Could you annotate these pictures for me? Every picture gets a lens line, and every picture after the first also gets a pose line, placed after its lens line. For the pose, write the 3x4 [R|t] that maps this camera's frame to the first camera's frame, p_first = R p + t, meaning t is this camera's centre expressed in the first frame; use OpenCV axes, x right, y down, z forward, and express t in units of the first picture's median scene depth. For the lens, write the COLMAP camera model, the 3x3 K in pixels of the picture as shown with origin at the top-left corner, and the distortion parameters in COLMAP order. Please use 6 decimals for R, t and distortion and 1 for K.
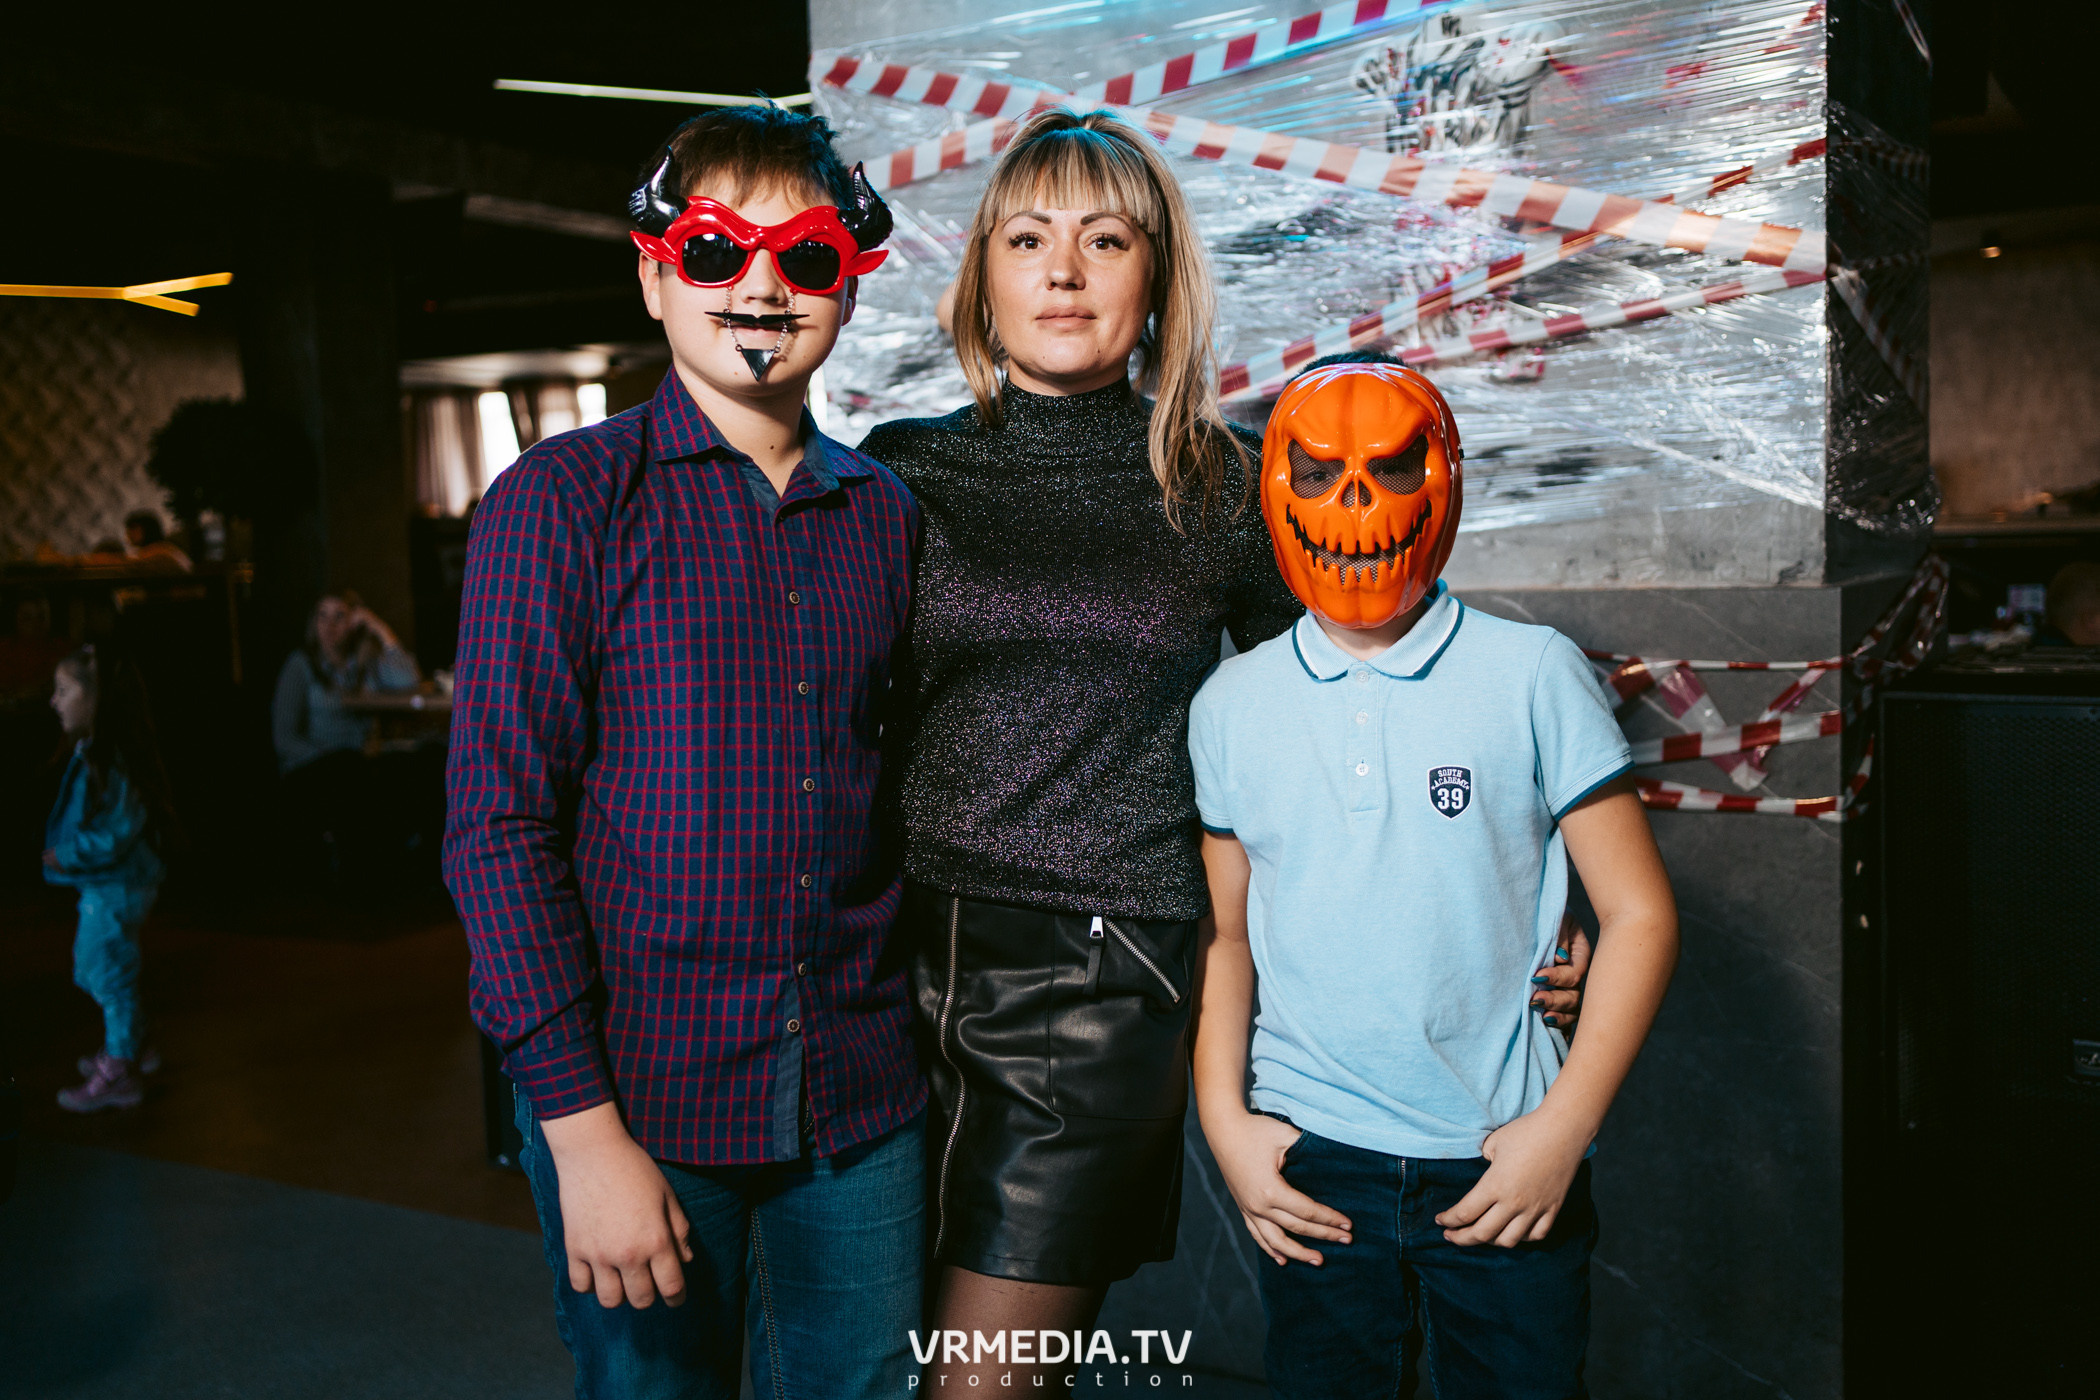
lens RADIAL K [[2111.2, 0, 1053.4], [0, 2111.2, 686.9], [0, 0, 1]] dist [0.027360, 0.000000]
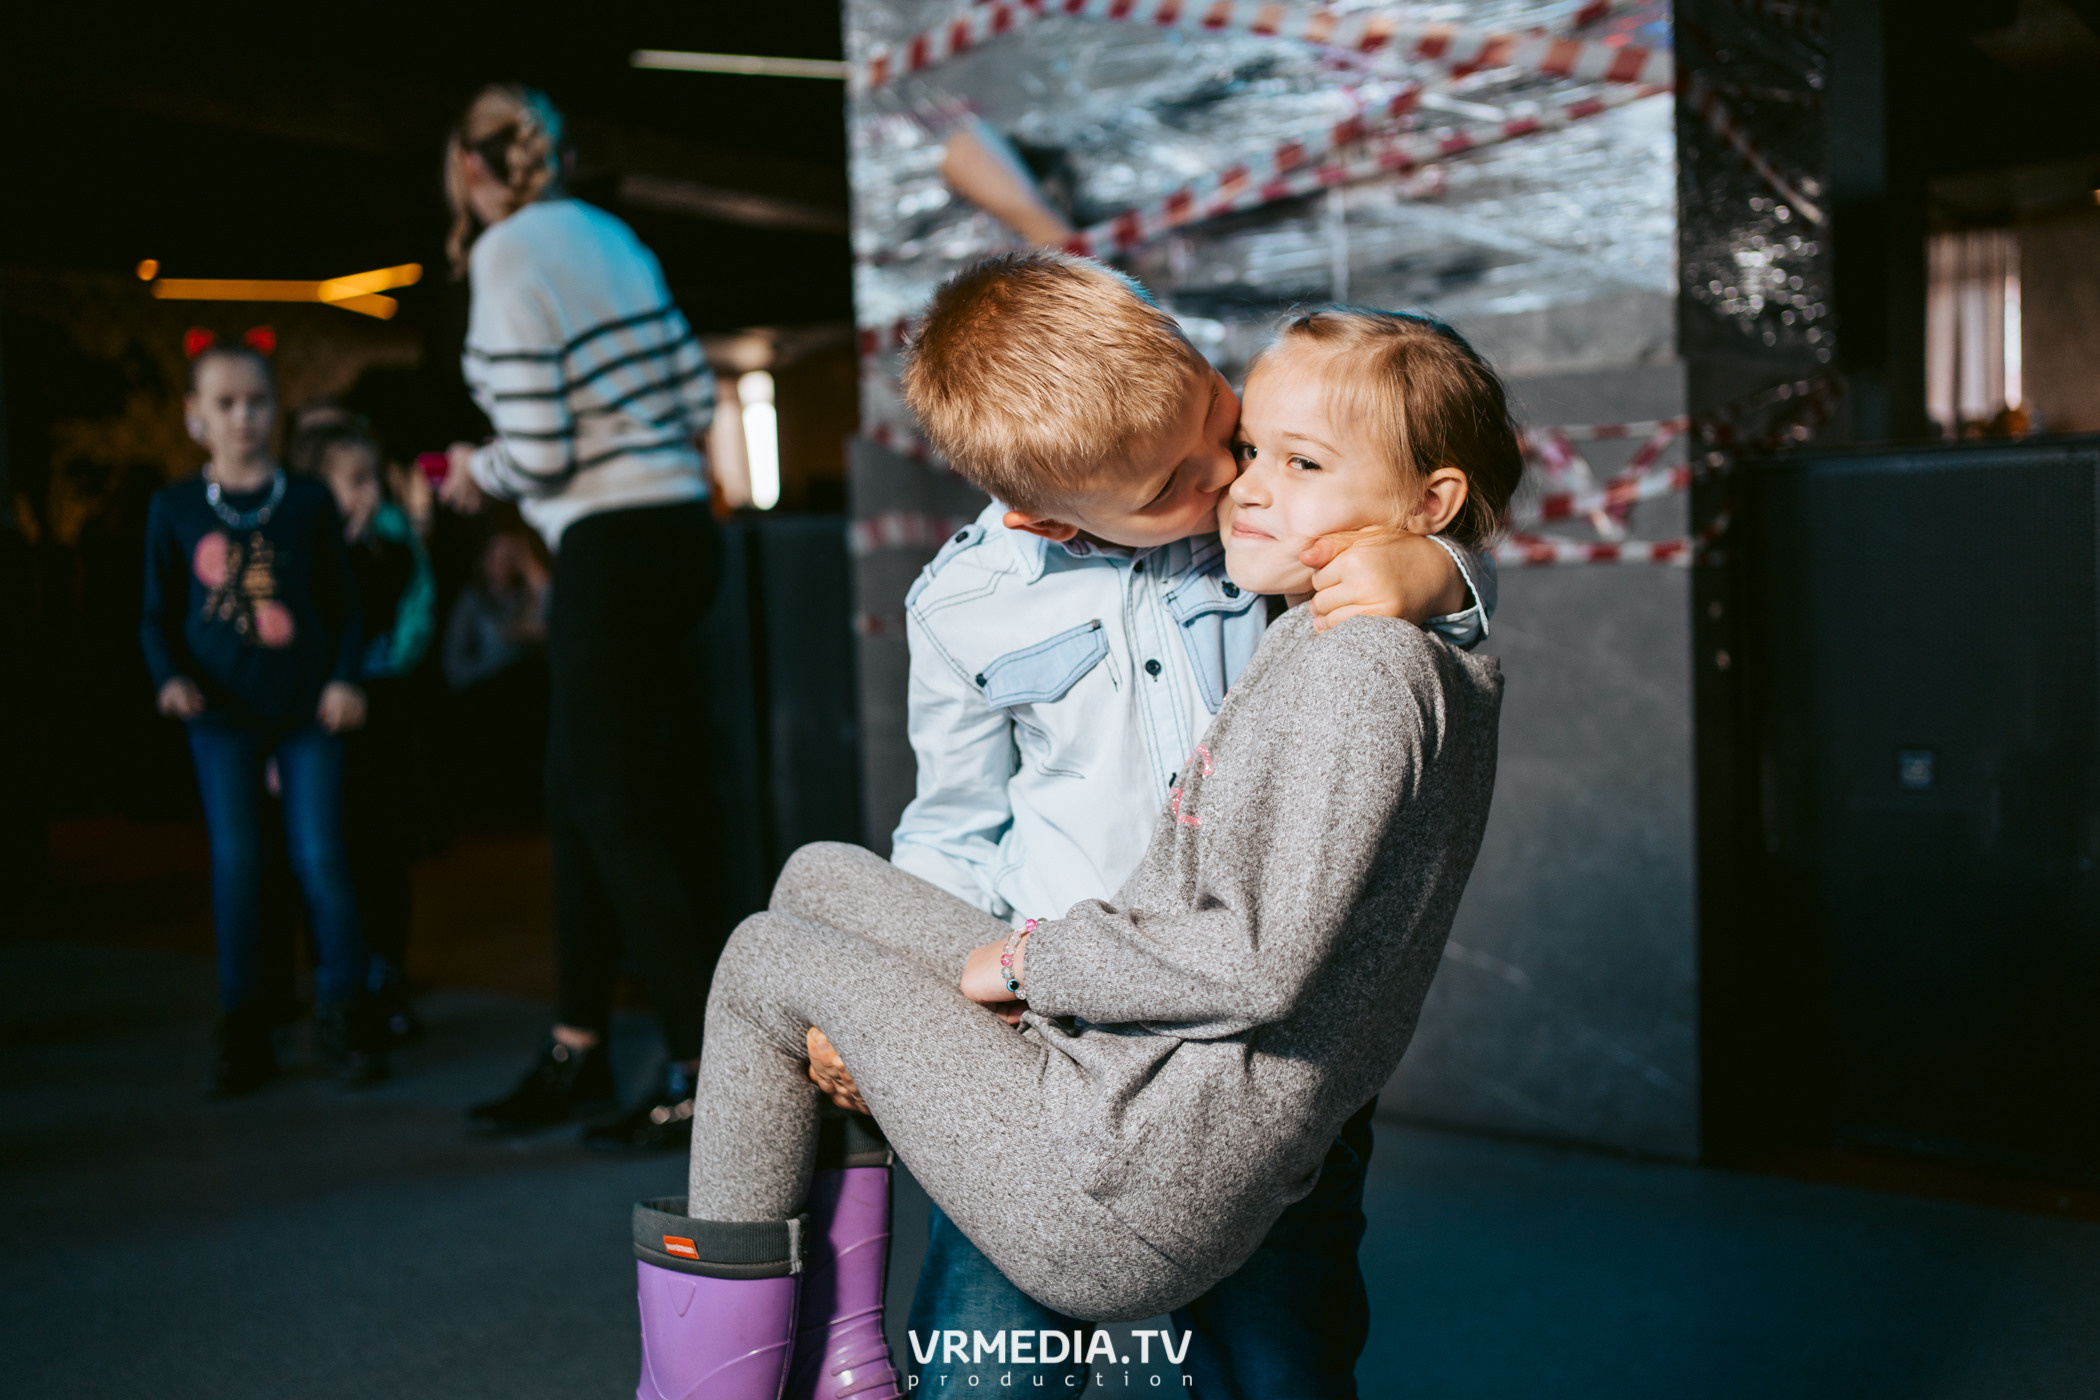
lens RADIAL K [[2111.2, 0, 1043.1], [0, 2111.2, 694.1], [0, 0, 1]] dist [0.027360, 0.000000]
pose [[0.995533, -0.003286, -0.094354, 0.123809], [0.002402, 0.999952, -0.009481, 0.137745], [0.094381, 0.009212, 0.995494, -0.168174]]
